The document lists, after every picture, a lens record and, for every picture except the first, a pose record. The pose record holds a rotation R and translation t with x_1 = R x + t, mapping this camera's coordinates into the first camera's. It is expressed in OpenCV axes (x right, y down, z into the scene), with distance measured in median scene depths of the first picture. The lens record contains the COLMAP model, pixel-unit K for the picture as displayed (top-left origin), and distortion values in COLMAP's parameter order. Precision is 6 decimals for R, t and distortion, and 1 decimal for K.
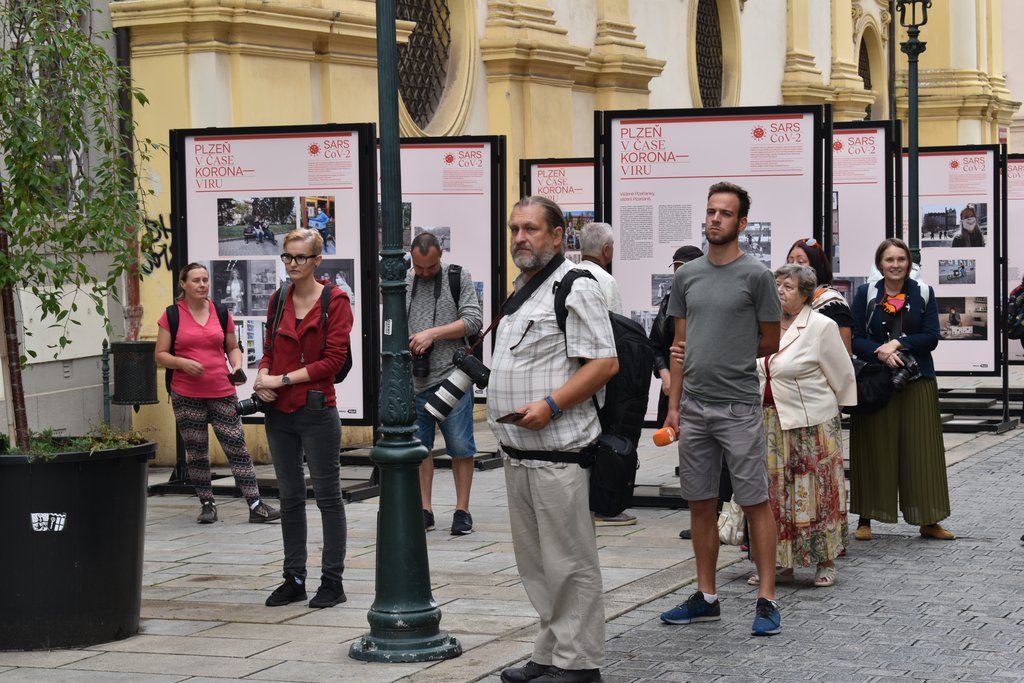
lens RADIAL K [[2293.9, 0, 512.0], [0, 2293.9, 341.5], [0, 0, 1]] dist [0.038285, 0.182591]
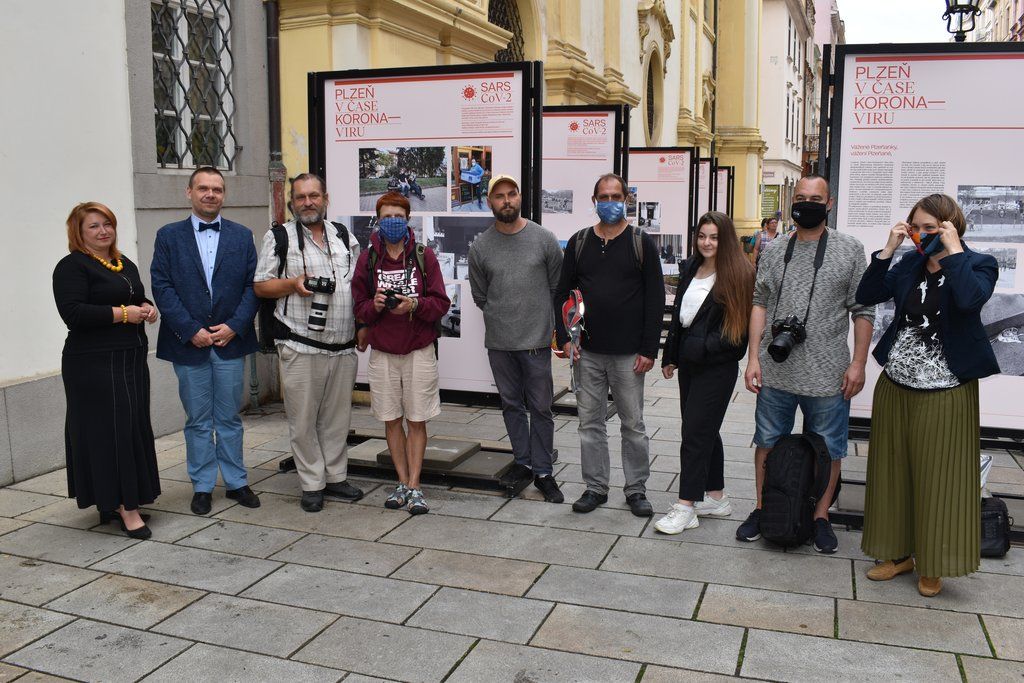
lens RADIAL K [[932.2, 0, 512.0], [0, 932.2, 341.5], [0, 0, 1]] dist [-0.083555, -0.018373]
pose [[0.998792, 0.016243, 0.046377, -0.073990], [-0.020426, 0.995623, 0.091202, -0.018189], [-0.044693, -0.092039, 0.994752, 0.553039]]
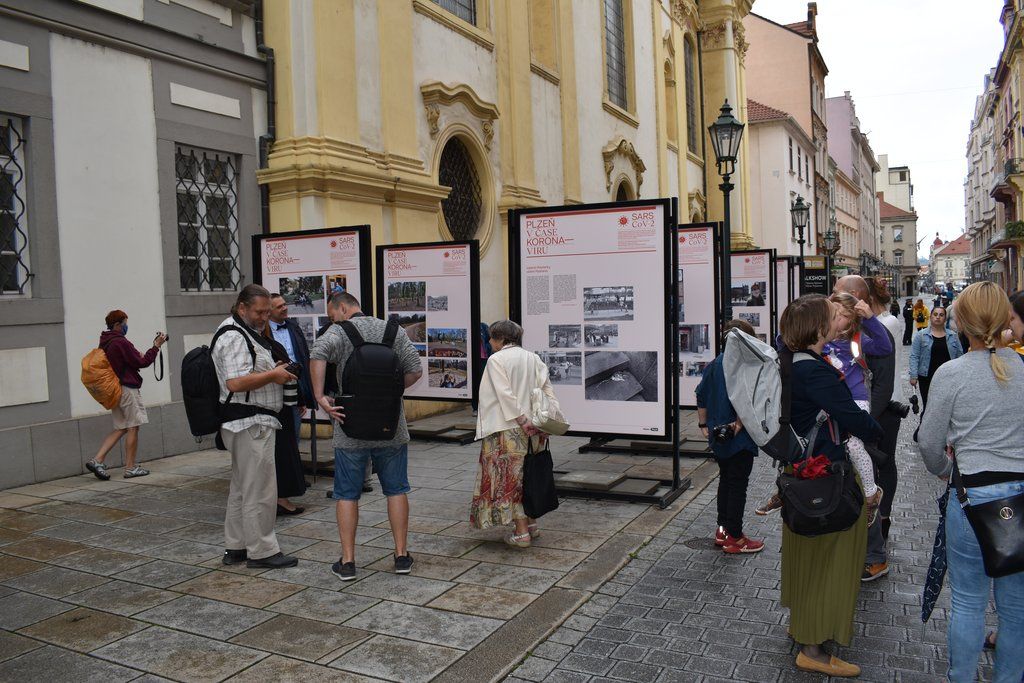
lens RADIAL K [[799.9, 0, 512.0], [0, 799.9, 341.5], [0, 0, 1]] dist [-0.104184, 0.025420]
pose [[0.997371, -0.006703, -0.072158, 0.060519], [0.006523, 0.999975, -0.002720, -0.014832], [0.072175, 0.002243, 0.997389, 0.421911]]
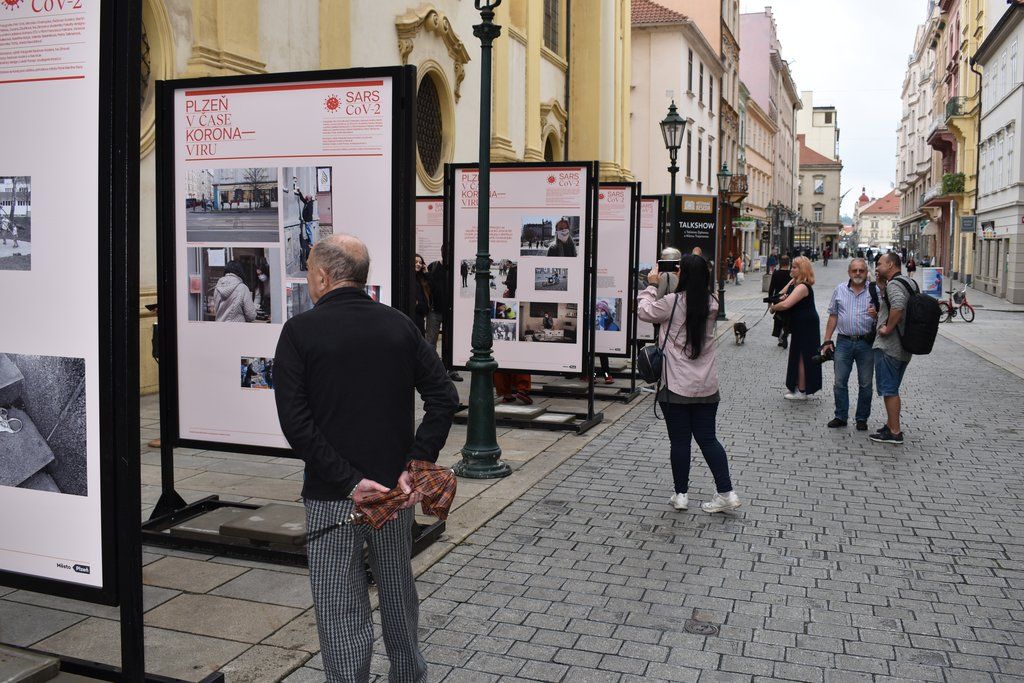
lens RADIAL K [[958.4, 0, 512.0], [0, 958.4, 341.5], [0, 0, 1]] dist [-0.081840, -0.001124]
pose [[0.996402, 0.026372, 0.080544, 0.161341], [-0.029858, 0.998655, 0.042398, -0.022657], [-0.079318, -0.044651, 0.995849, 0.636614]]
